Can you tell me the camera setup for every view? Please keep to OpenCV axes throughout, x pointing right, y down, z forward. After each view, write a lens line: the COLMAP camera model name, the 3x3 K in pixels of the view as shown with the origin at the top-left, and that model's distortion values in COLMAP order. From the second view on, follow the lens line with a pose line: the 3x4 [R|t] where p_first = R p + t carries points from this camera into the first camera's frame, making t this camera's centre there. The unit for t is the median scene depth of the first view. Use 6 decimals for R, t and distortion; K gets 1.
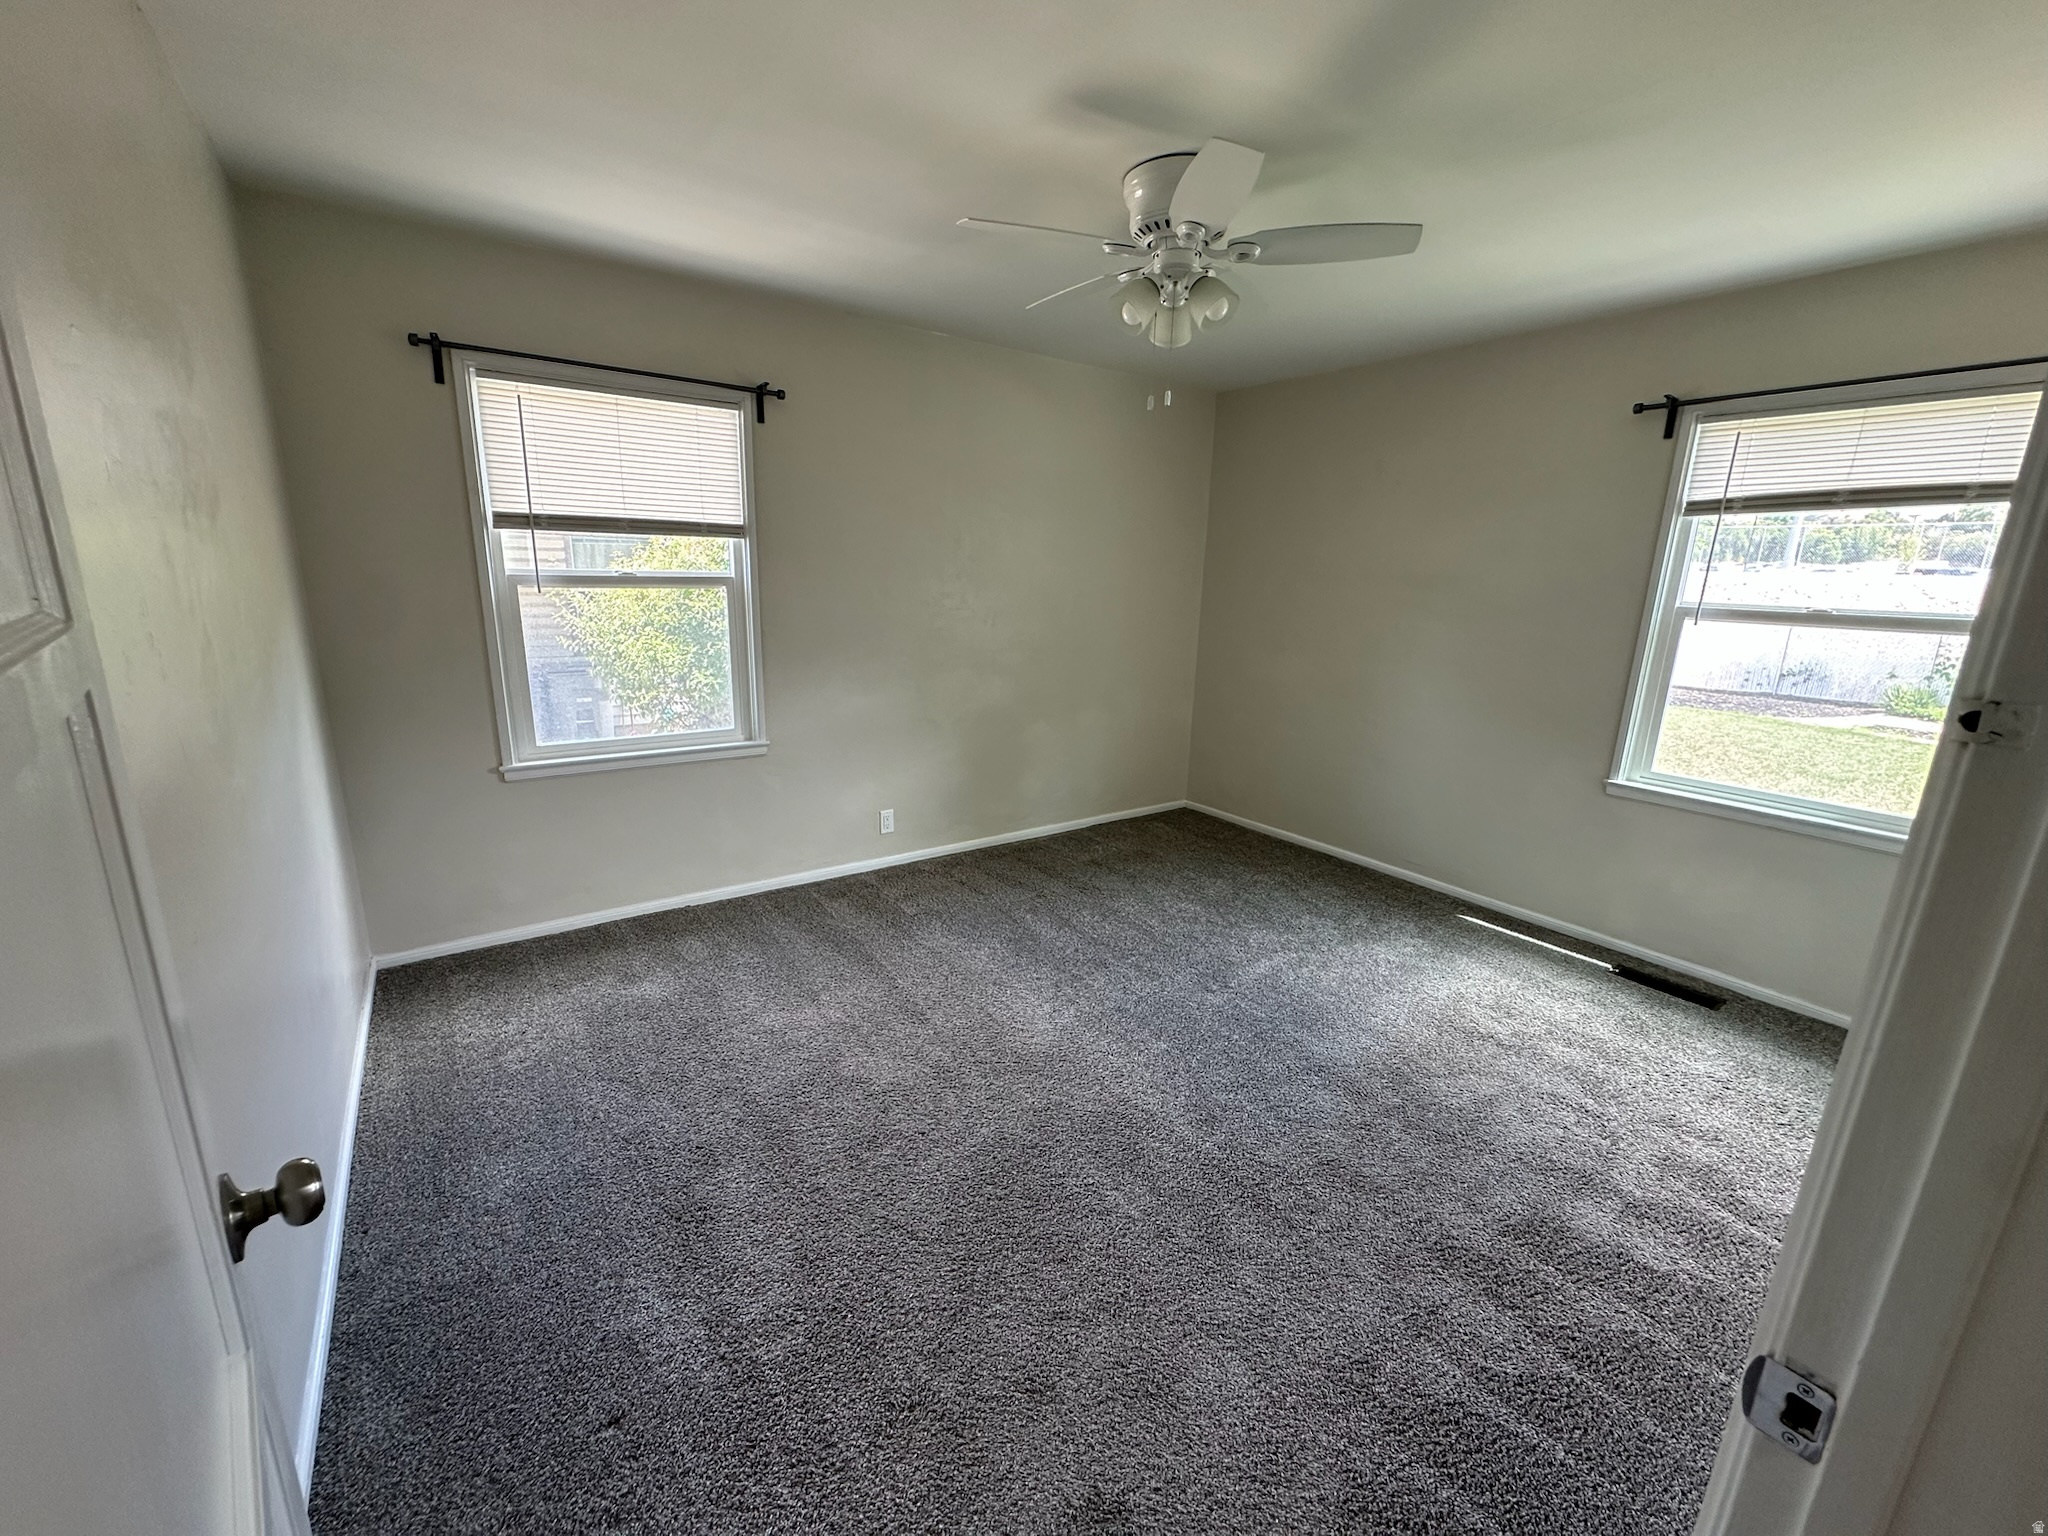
lens RADIAL K [[816.8, 0, 1028.5], [0, 816.8, 767.2], [0, 0, 1]] dist [0.002543, 0.000400]
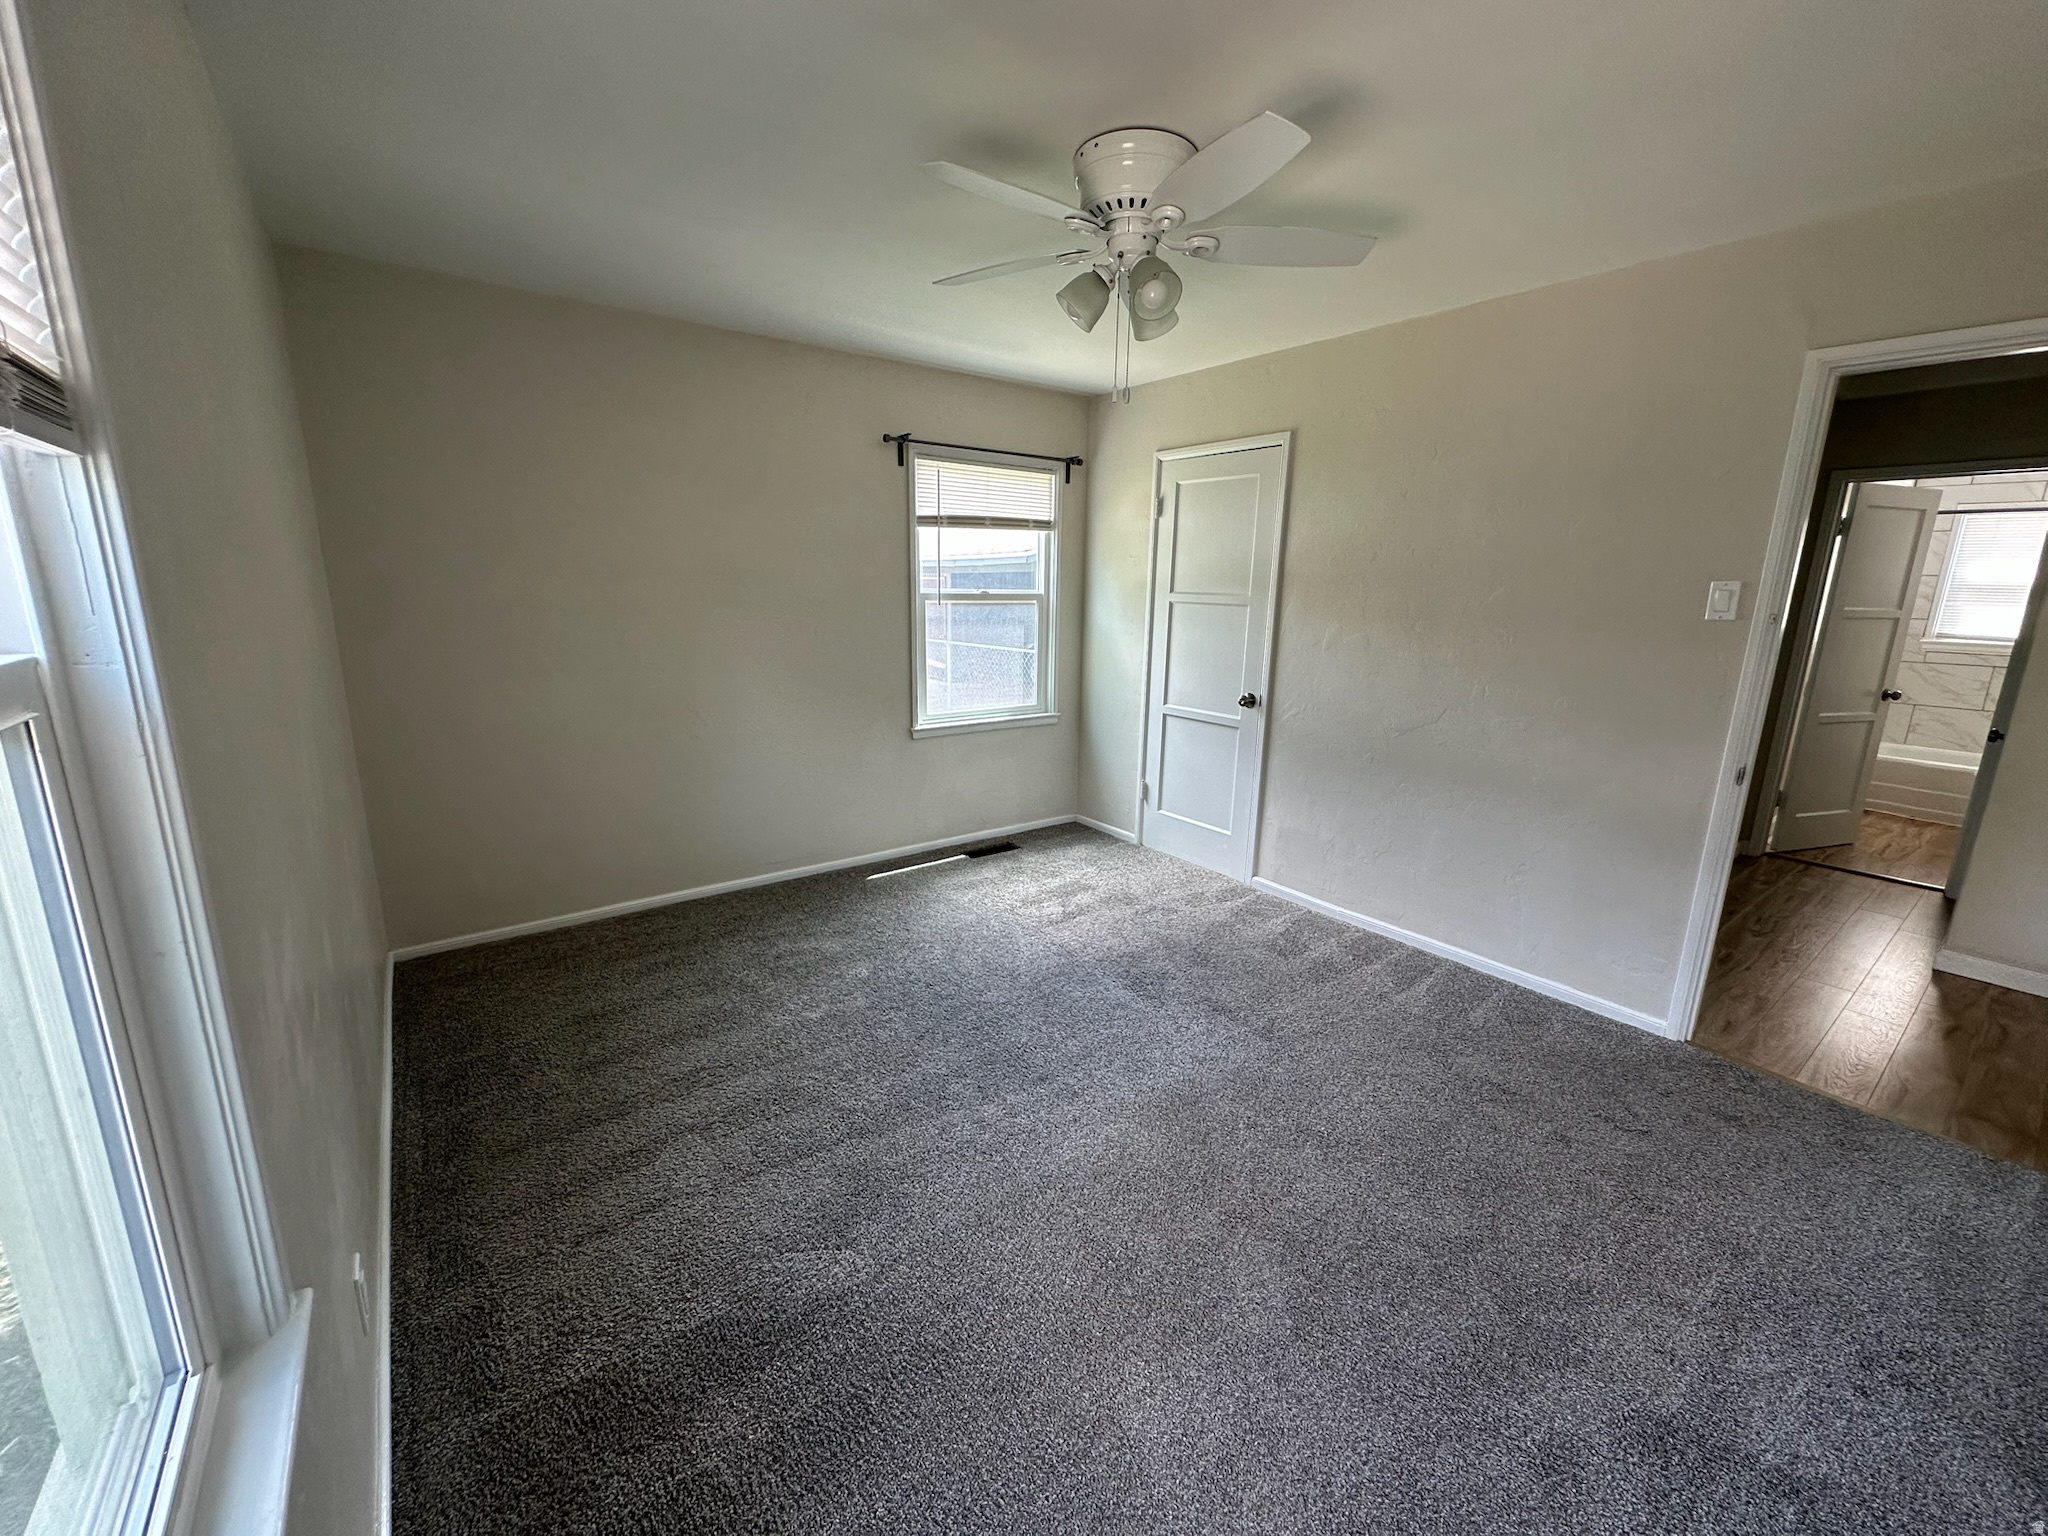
lens RADIAL K [[816.8, 0, 1016.6], [0, 816.8, 765.9], [0, 0, 1]] dist [0.002543, 0.000400]
pose [[-0.017638, -0.249493, 0.968216, -0.589092], [0.219531, 0.943770, 0.247193, -0.221575], [-0.975446, 0.216914, 0.038125, 0.840967]]
